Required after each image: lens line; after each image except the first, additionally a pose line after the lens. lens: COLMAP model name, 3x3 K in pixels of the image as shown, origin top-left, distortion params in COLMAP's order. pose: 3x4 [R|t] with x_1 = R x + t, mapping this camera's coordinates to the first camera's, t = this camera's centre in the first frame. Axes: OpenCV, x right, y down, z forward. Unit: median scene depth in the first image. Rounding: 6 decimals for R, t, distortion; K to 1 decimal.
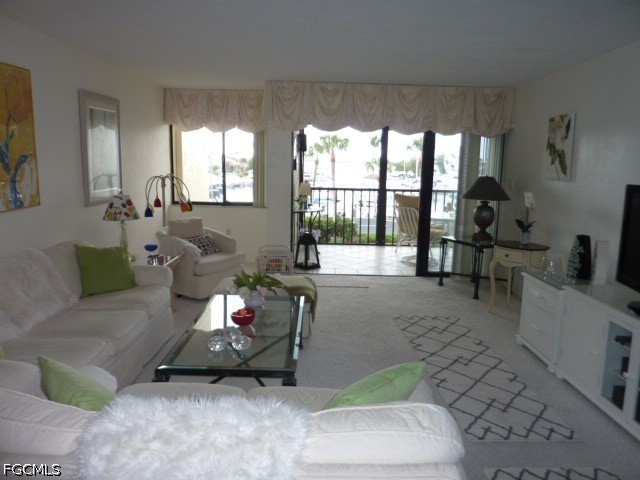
lens RADIAL K [[475.7, 0, 318.3], [0, 475.7, 237.5], [0, 0, 1]] dist [-0.009009, -0.029025]
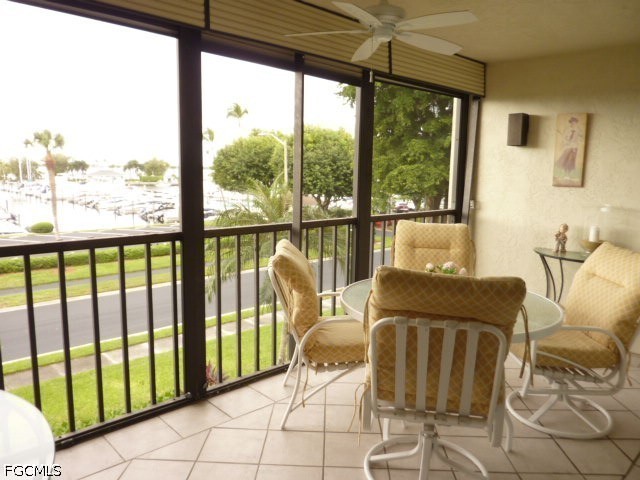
lens RADIAL K [[475.7, 0, 316.6], [0, 475.7, 241.0], [0, 0, 1]] dist [-0.009009, -0.029025]
pose [[0.720623, -0.107181, 0.684993, -0.032938], [0.104007, 0.993510, 0.046039, -0.155862], [-0.685482, 0.038068, 0.727094, 1.085687]]
